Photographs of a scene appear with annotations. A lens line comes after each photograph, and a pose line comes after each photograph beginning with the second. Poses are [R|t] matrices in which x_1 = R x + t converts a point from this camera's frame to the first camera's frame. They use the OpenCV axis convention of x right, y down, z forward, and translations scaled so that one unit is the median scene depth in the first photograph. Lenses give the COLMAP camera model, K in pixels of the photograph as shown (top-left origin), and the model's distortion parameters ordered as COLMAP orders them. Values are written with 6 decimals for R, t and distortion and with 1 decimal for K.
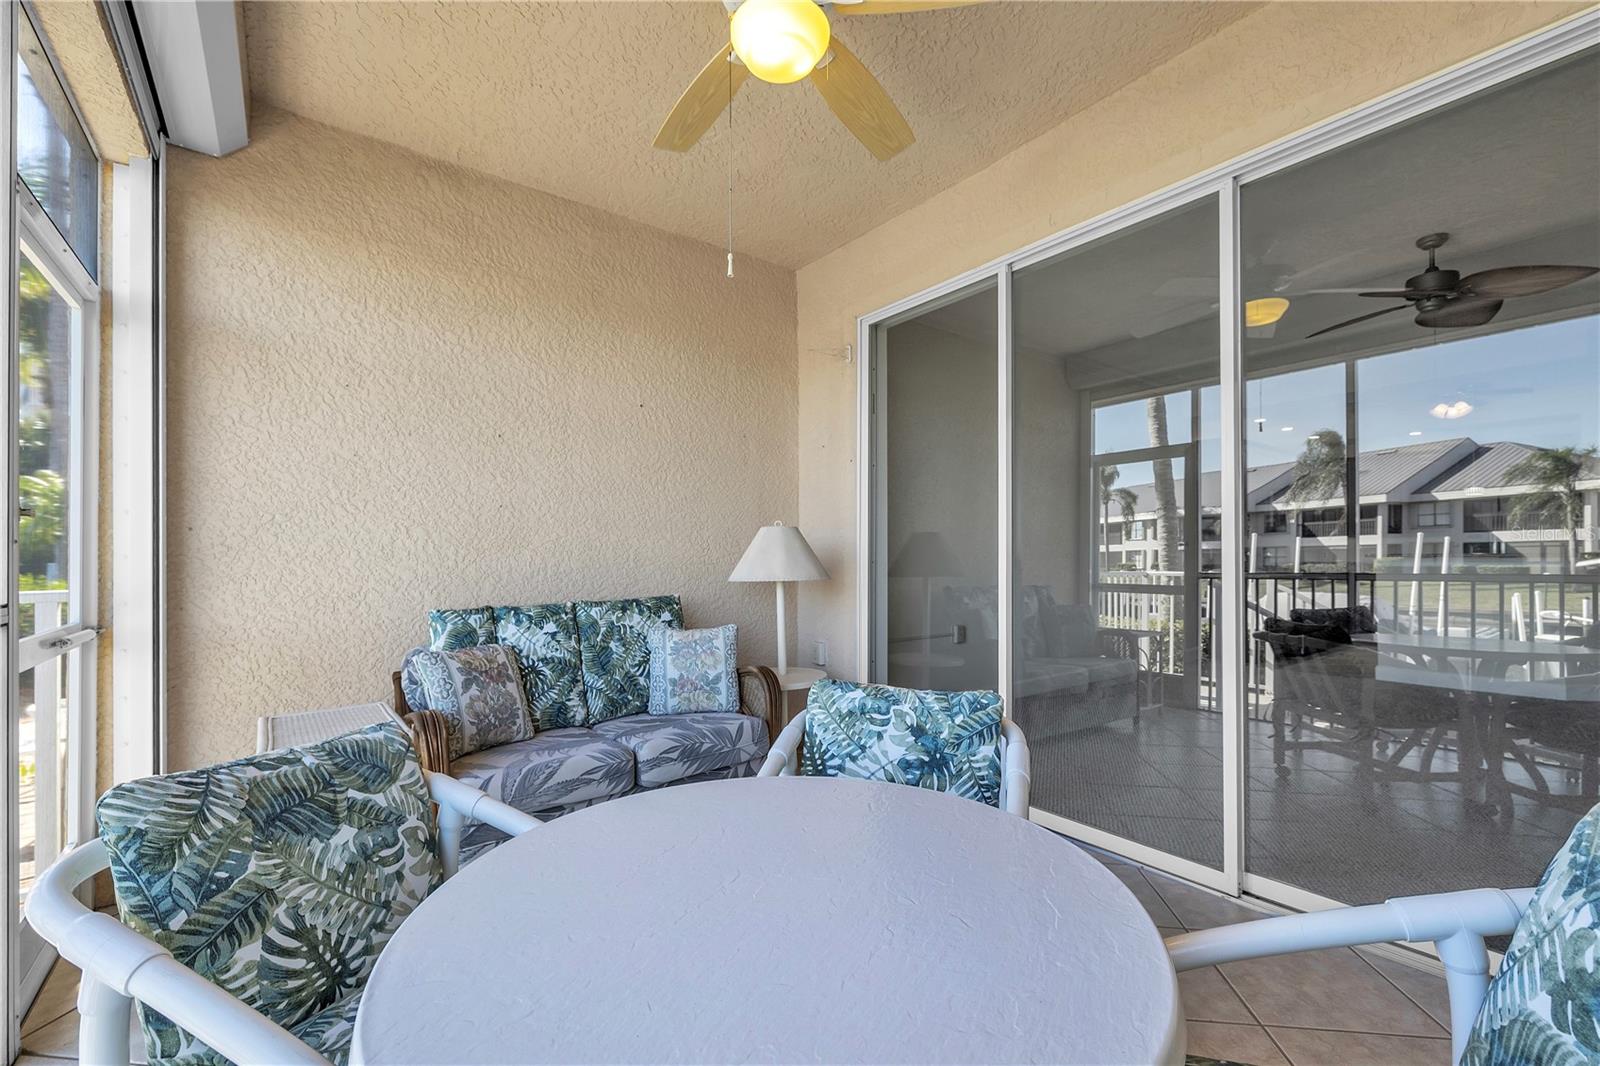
lens RADIAL K [[677.4, 0, 799.8], [0, 677.4, 551.6], [0, 0, 1]] dist [-0.000468, -0.000141]
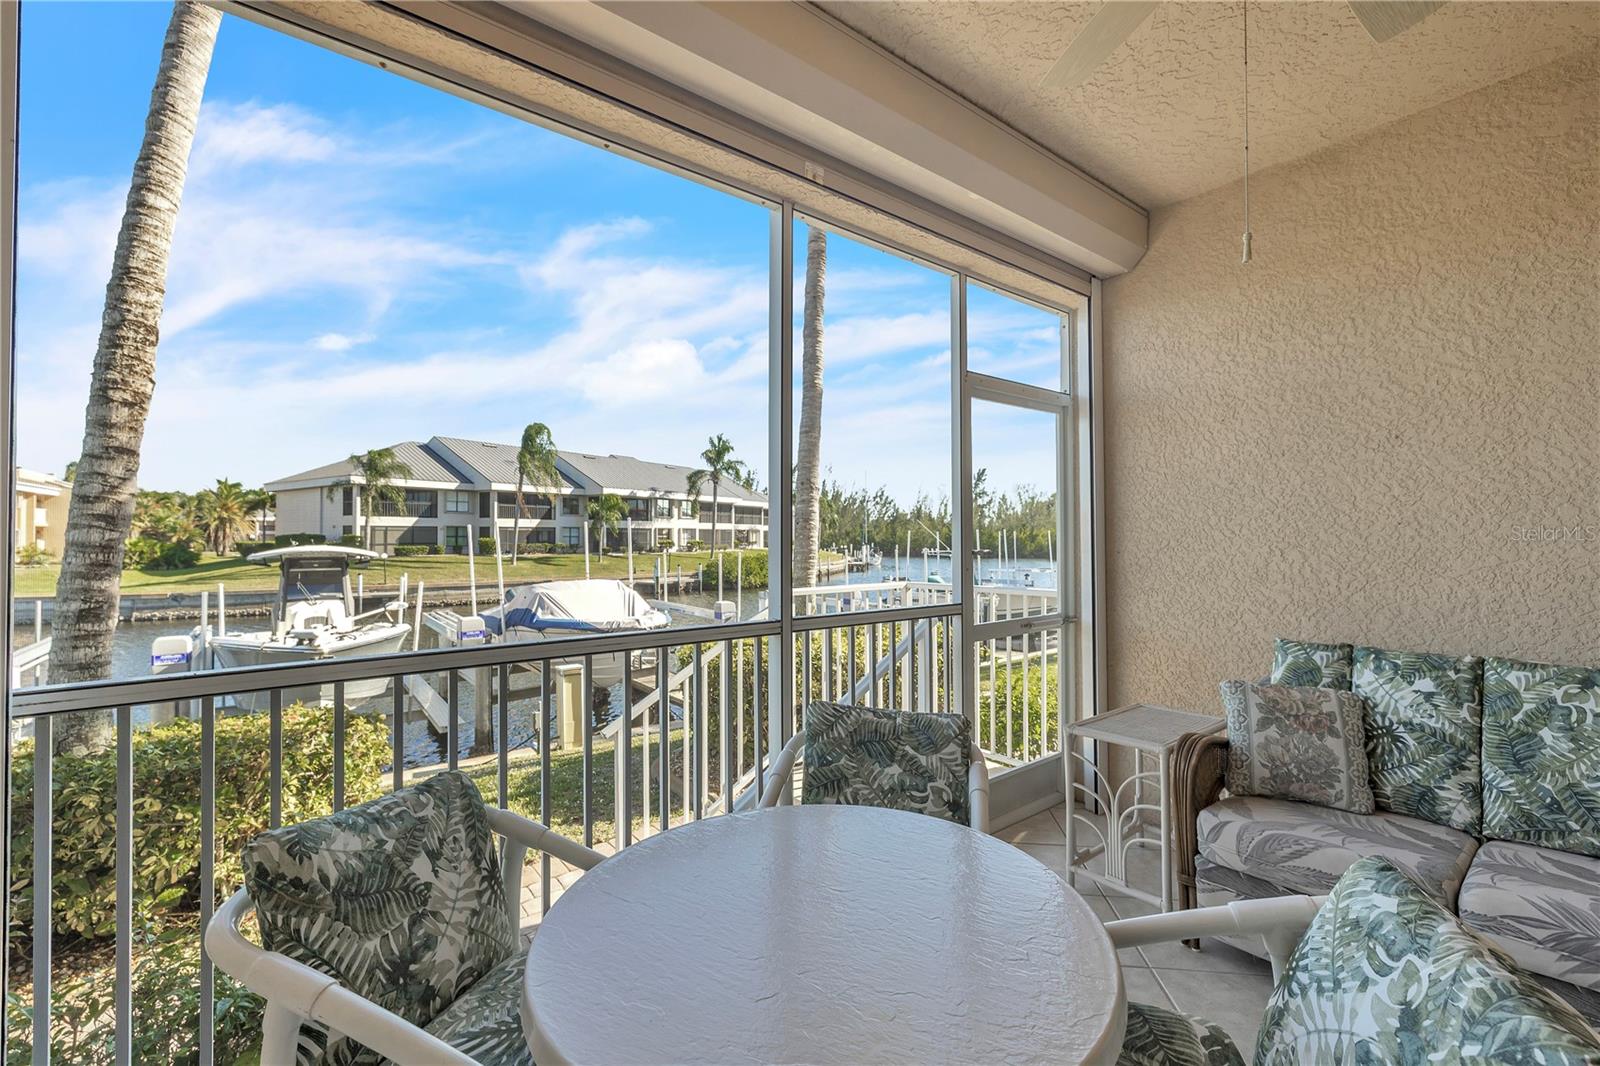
lens RADIAL K [[671.1, 0, 797.8], [0, 671.1, 530.2], [0, 0, 1]] dist [-0.000426, -0.000206]
pose [[0.012260, -0.007634, -0.999896, 0.384599], [0.009307, 0.999928, -0.007520, -0.063921], [0.999882, -0.009214, 0.012330, 0.289499]]
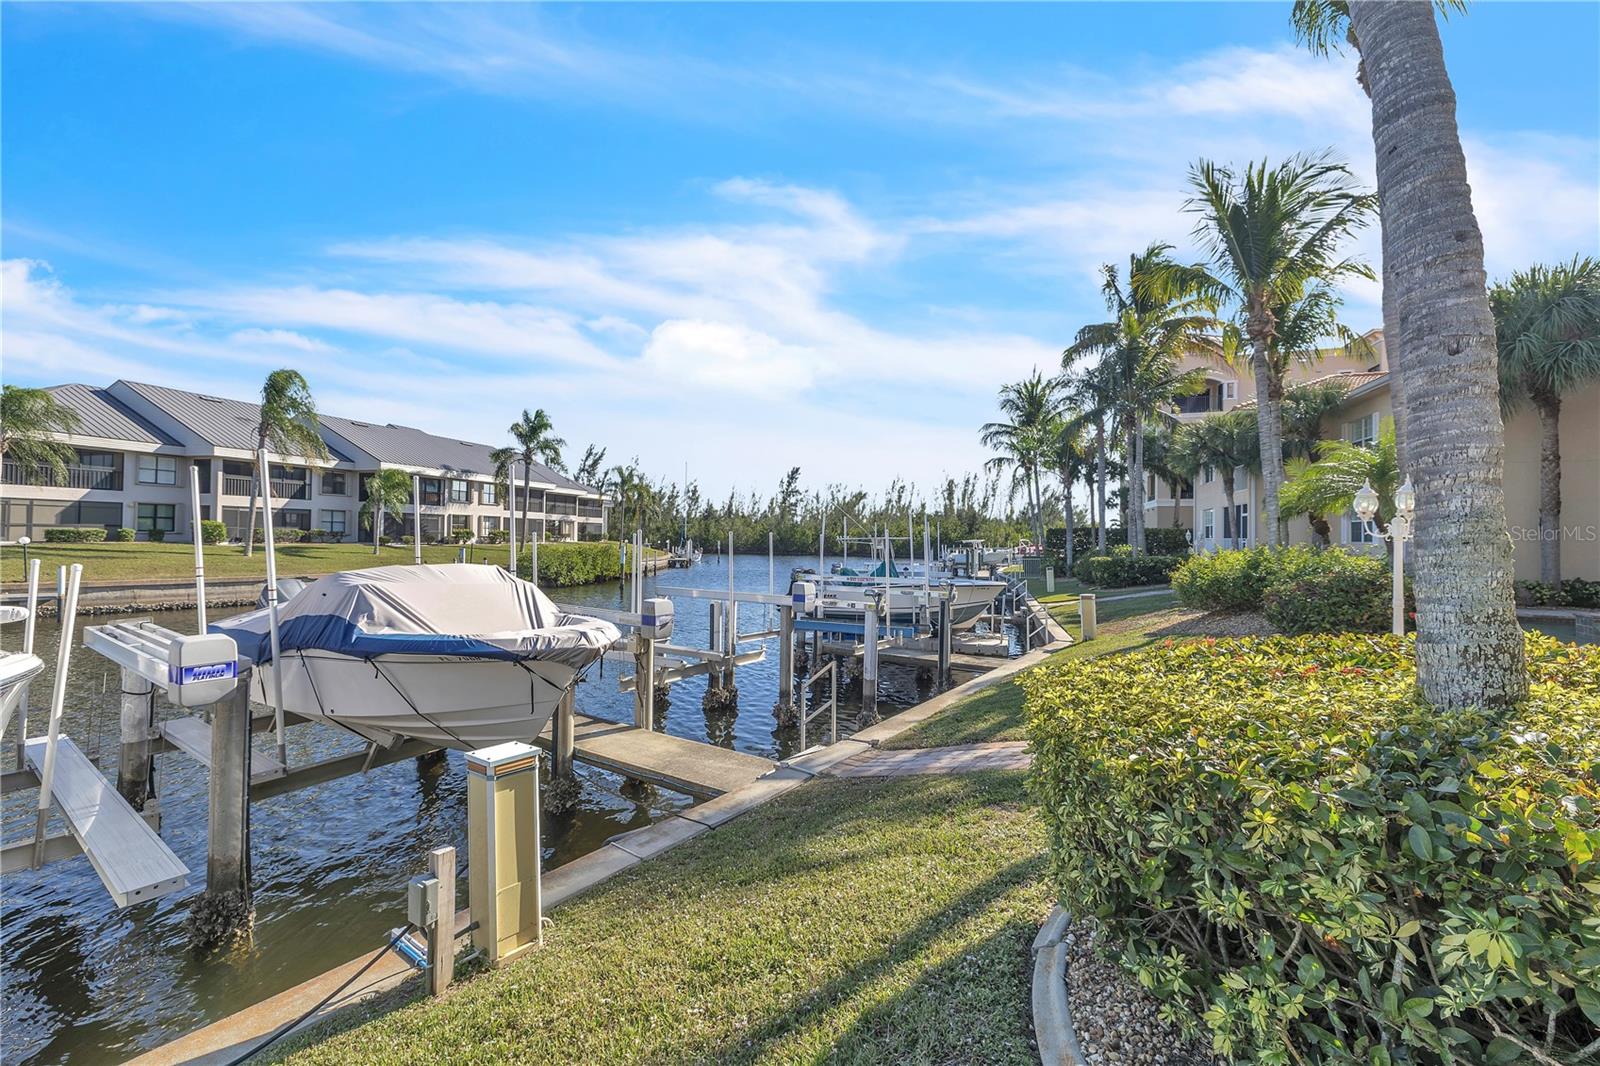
lens RADIAL K [[671.1, 0, 797.8], [0, 671.1, 530.2], [0, 0, 1]] dist [-0.000426, -0.000206]
pose [[0.303211, -0.002326, -0.952921, -1.230775], [-0.008022, 0.999955, -0.004994, 0.093107], [0.952890, 0.009159, 0.303179, -0.546833]]
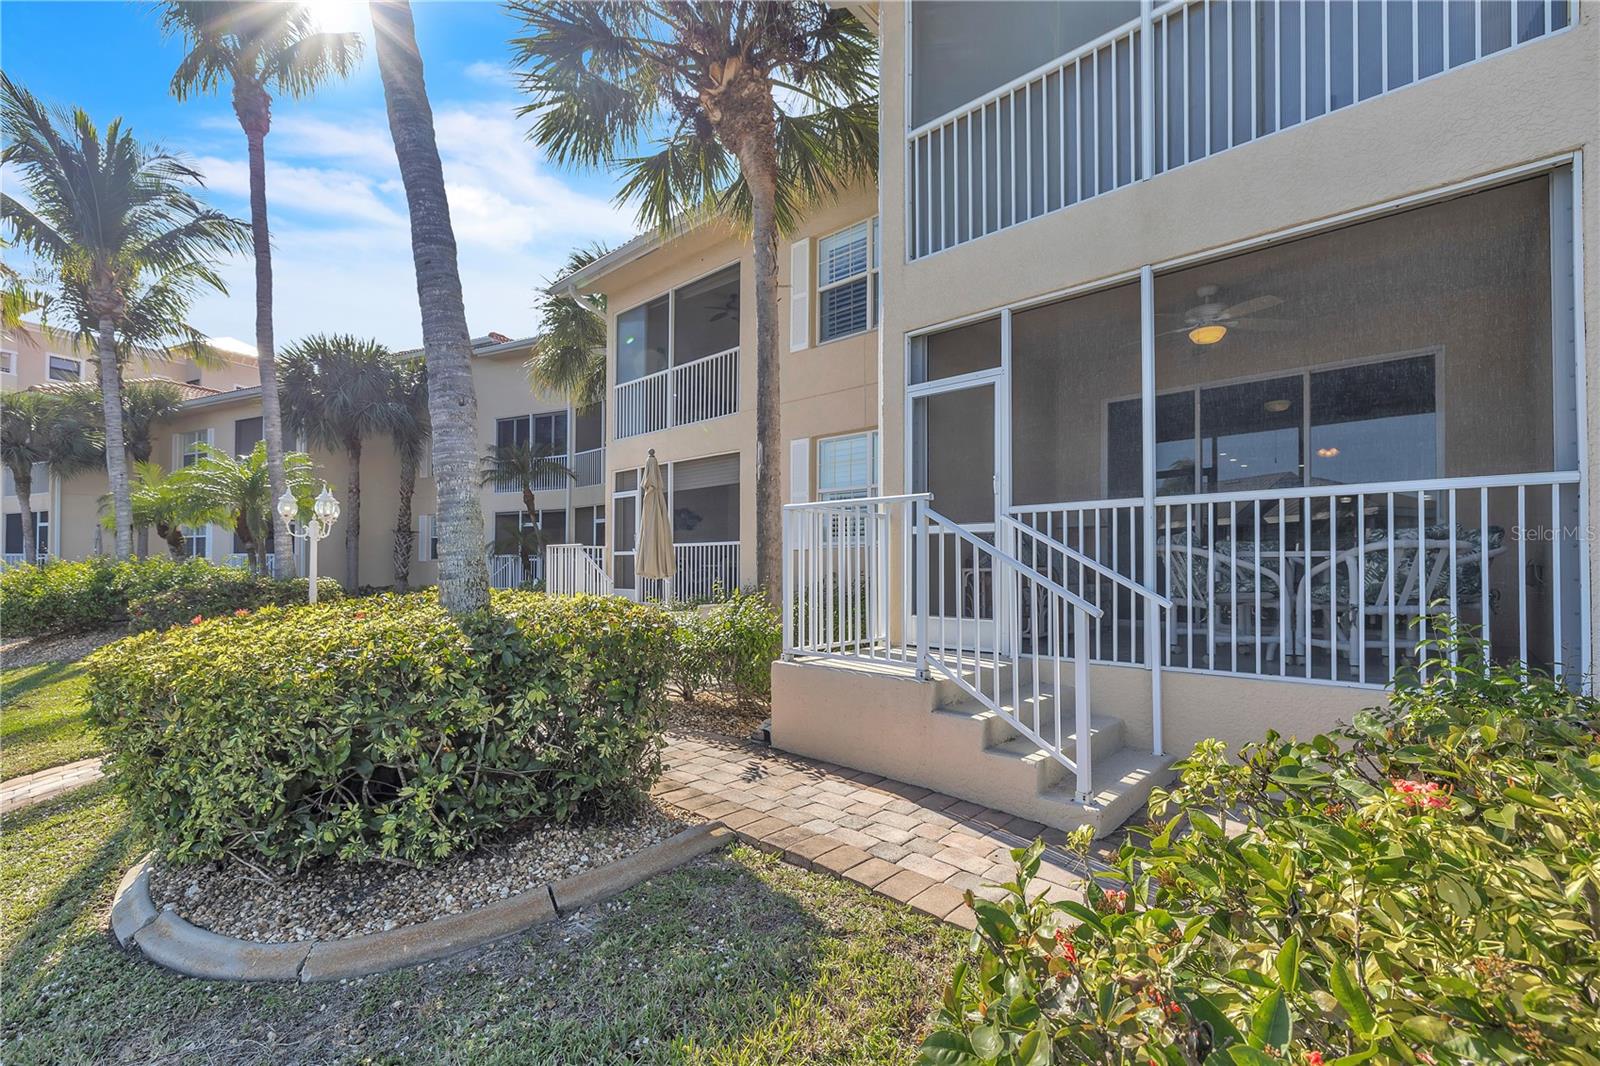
lens RADIAL K [[700.8, 0, 806.0], [0, 700.8, 558.9], [0, 0, 1]] dist [0.000340, -0.000012]
pose [[0.982728, 0.009847, 0.184793, -1.322974], [-0.007954, 0.999908, -0.010985, 0.175115], [-0.184884, 0.009326, 0.982716, -0.987176]]
